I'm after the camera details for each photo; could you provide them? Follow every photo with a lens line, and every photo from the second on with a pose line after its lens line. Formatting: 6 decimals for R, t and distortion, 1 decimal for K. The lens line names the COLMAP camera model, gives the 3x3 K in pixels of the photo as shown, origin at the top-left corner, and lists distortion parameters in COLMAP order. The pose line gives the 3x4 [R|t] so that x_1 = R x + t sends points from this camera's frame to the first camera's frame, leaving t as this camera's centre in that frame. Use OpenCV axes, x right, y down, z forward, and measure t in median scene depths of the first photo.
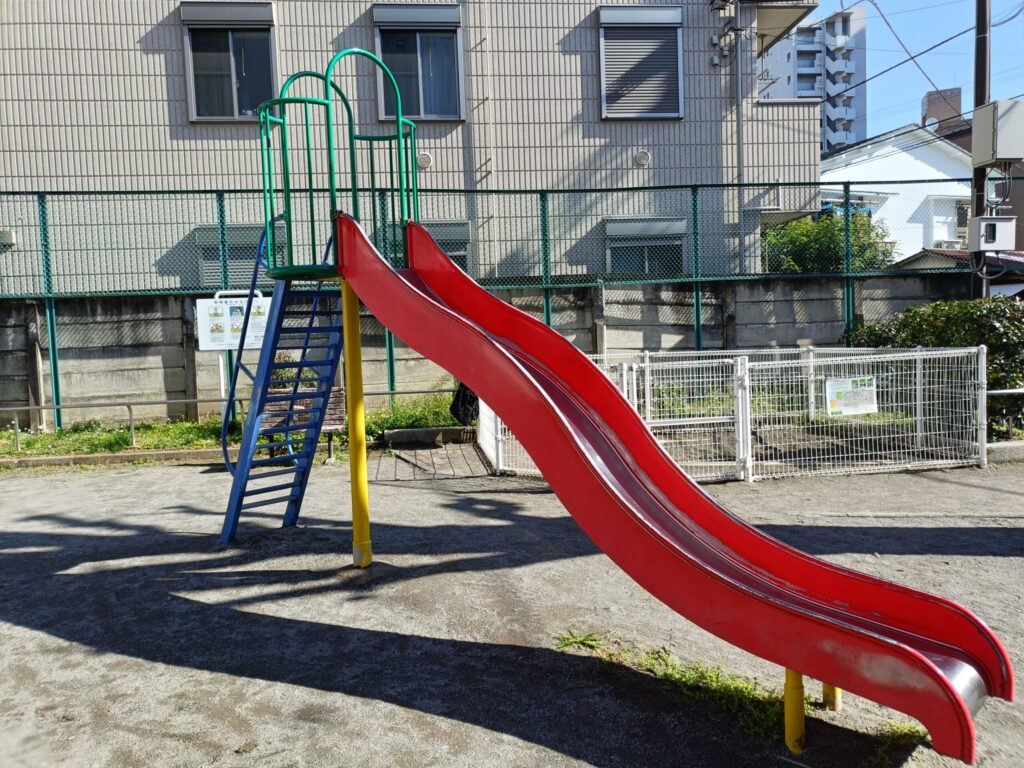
lens RADIAL K [[766.4, 0, 518.9], [0, 766.4, 385.6], [0, 0, 1]] dist [0.023894, -0.002253]
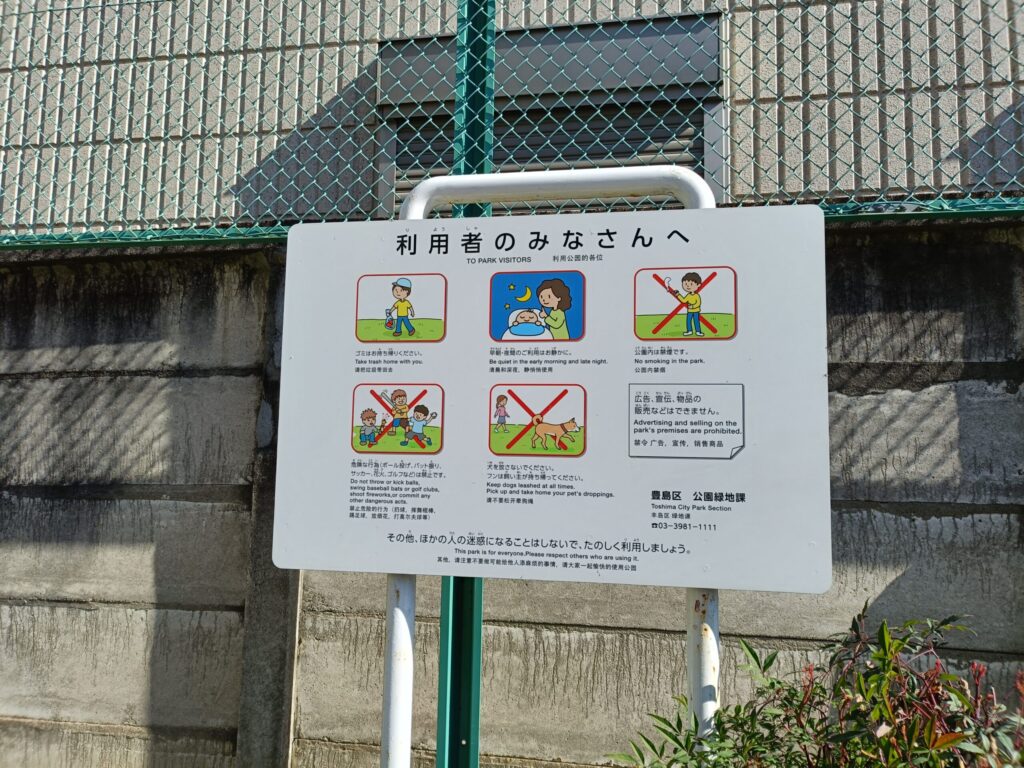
lens RADIAL K [[766.4, 0, 512.9], [0, 766.4, 386.7], [0, 0, 1]] dist [0.023894, -0.002253]
pose [[0.957856, 0.030577, -0.285615, -0.314766], [-0.072933, 0.987622, -0.138862, -0.059407], [0.277834, 0.153840, 0.948231, 0.826364]]
